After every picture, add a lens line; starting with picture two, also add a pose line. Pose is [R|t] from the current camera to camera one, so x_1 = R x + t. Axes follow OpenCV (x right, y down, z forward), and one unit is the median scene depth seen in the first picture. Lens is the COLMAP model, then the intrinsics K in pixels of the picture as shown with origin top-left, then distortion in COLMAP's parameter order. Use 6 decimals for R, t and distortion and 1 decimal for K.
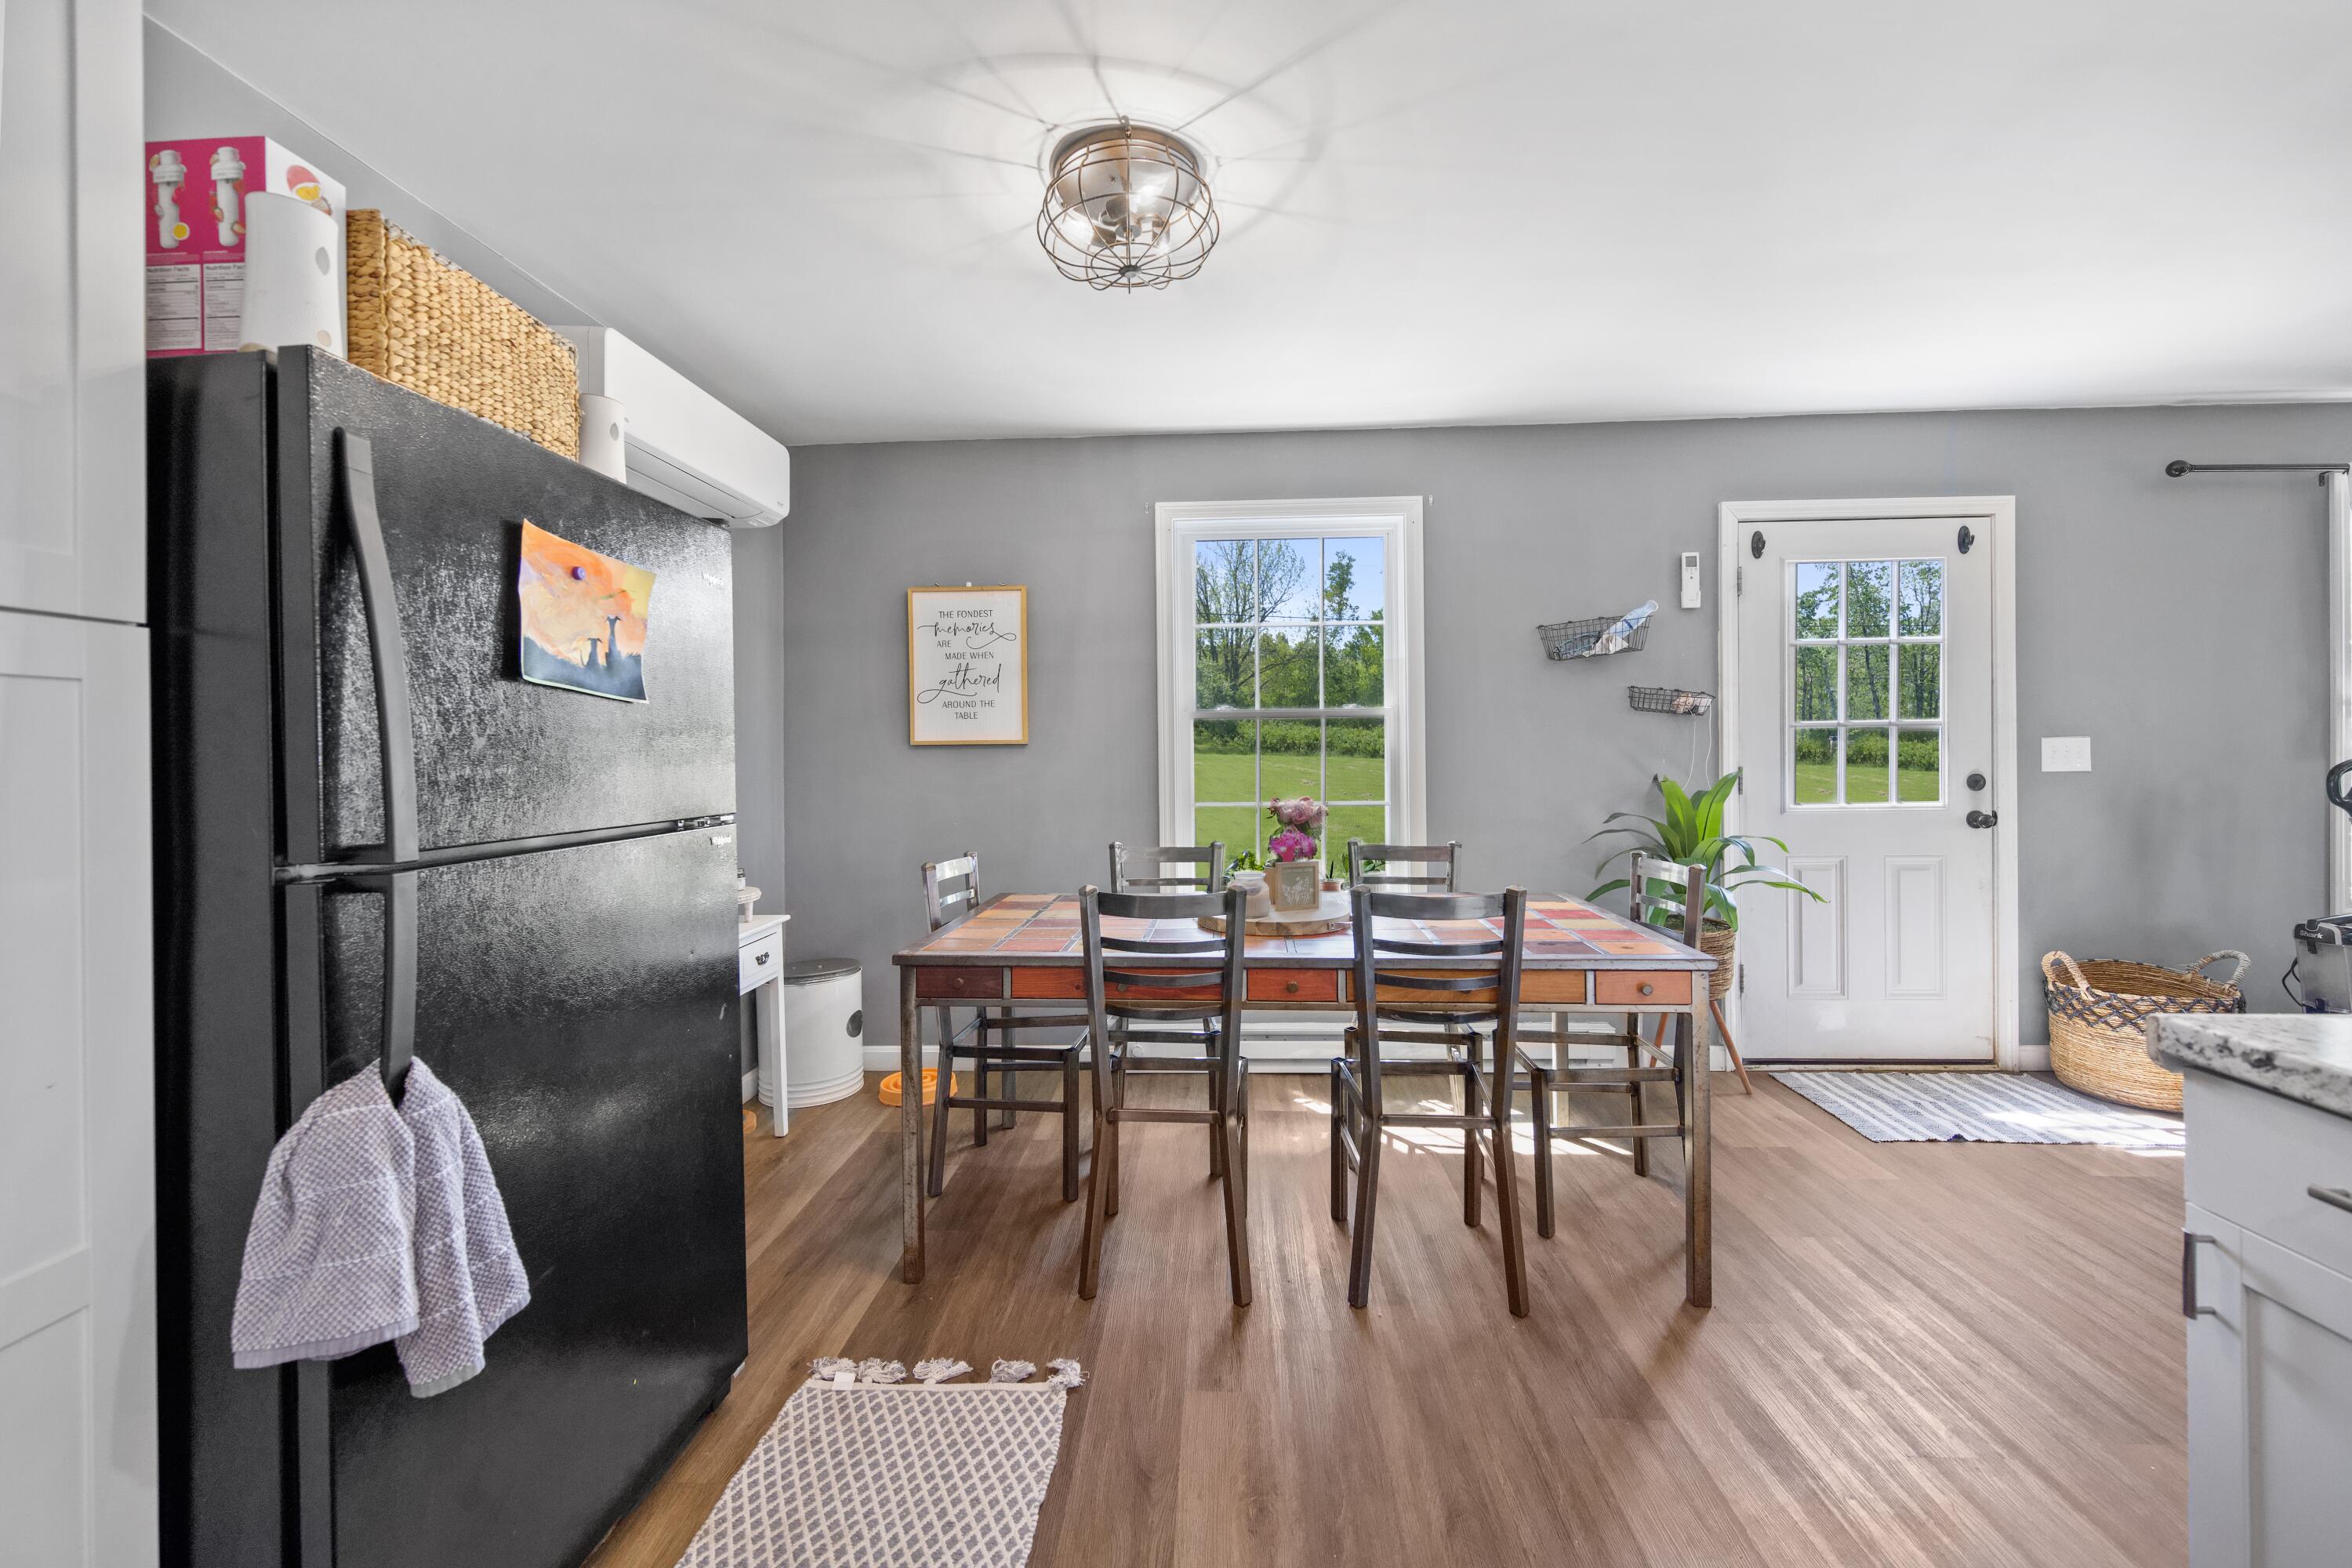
lens RADIAL K [[944.8, 0, 1162.7], [0, 944.8, 764.5], [0, 0, 1]] dist [-0.000643, 0.000827]
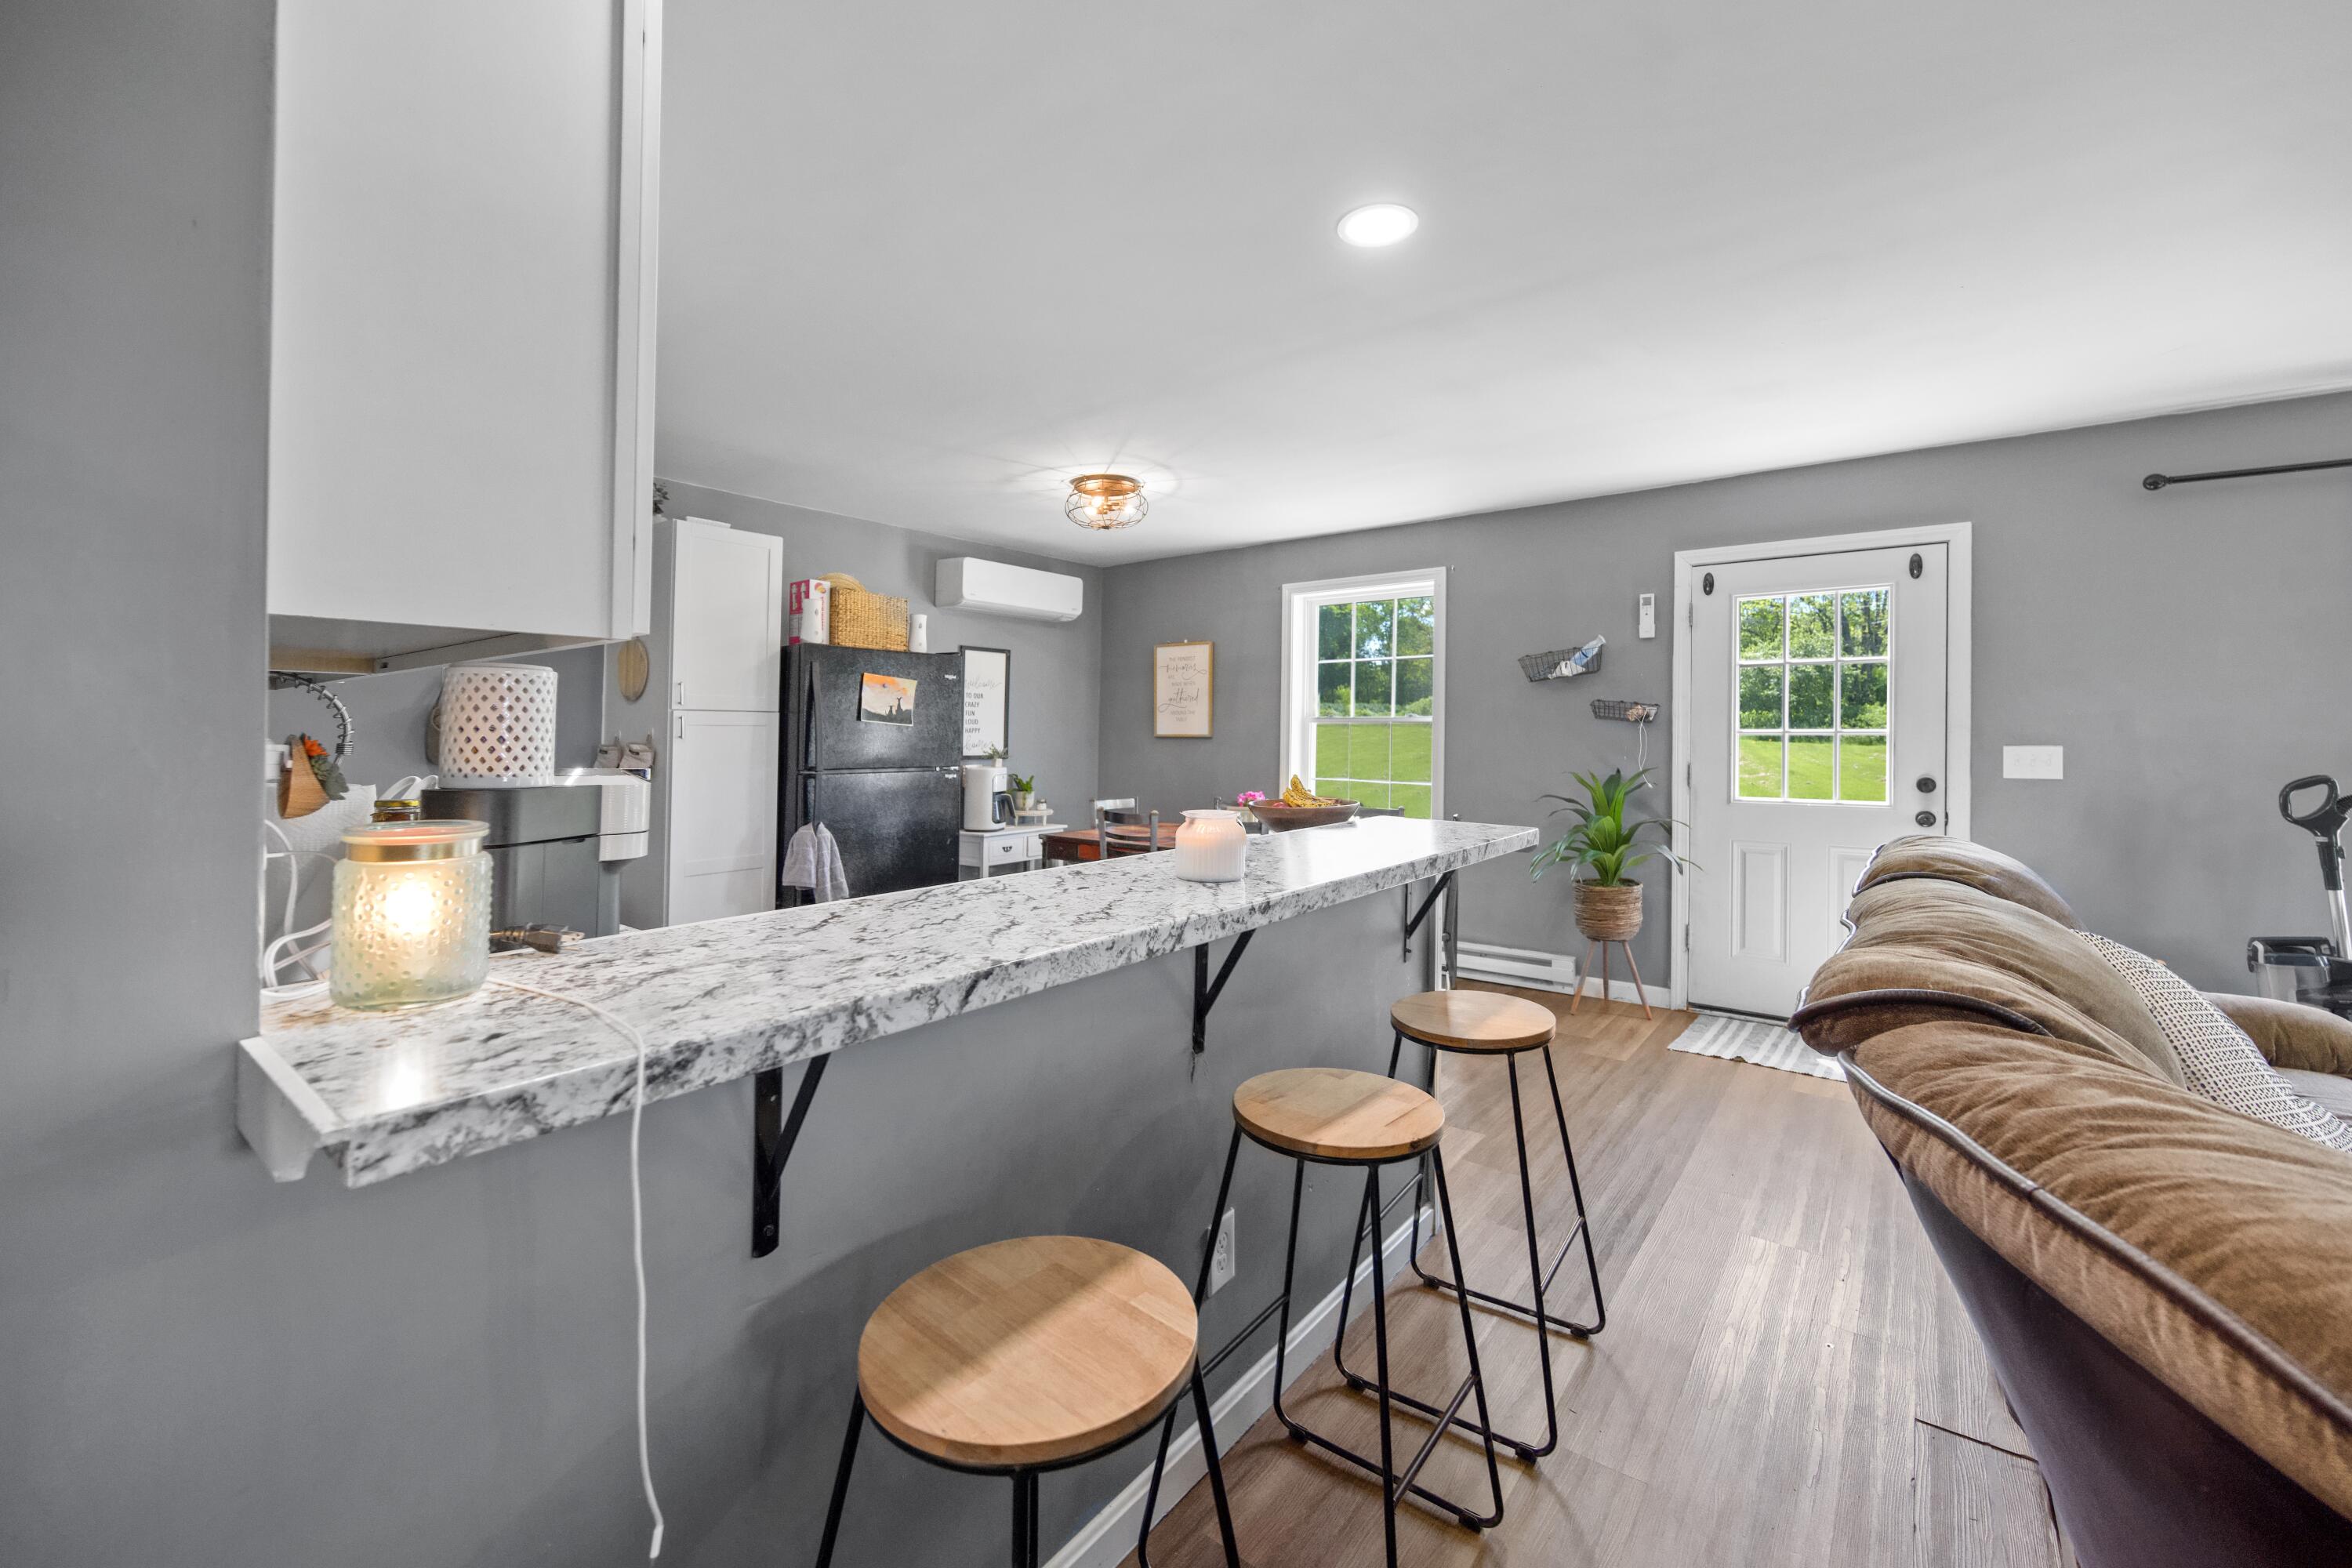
lens RADIAL K [[944.8, 0, 1177.0], [0, 944.8, 725.6], [0, 0, 1]] dist [-0.000643, 0.000827]
pose [[0.822803, 0.009100, -0.568254, 0.767816], [-0.020348, 0.999702, -0.013452, -0.018190], [0.567962, 0.022631, 0.822743, -0.401187]]
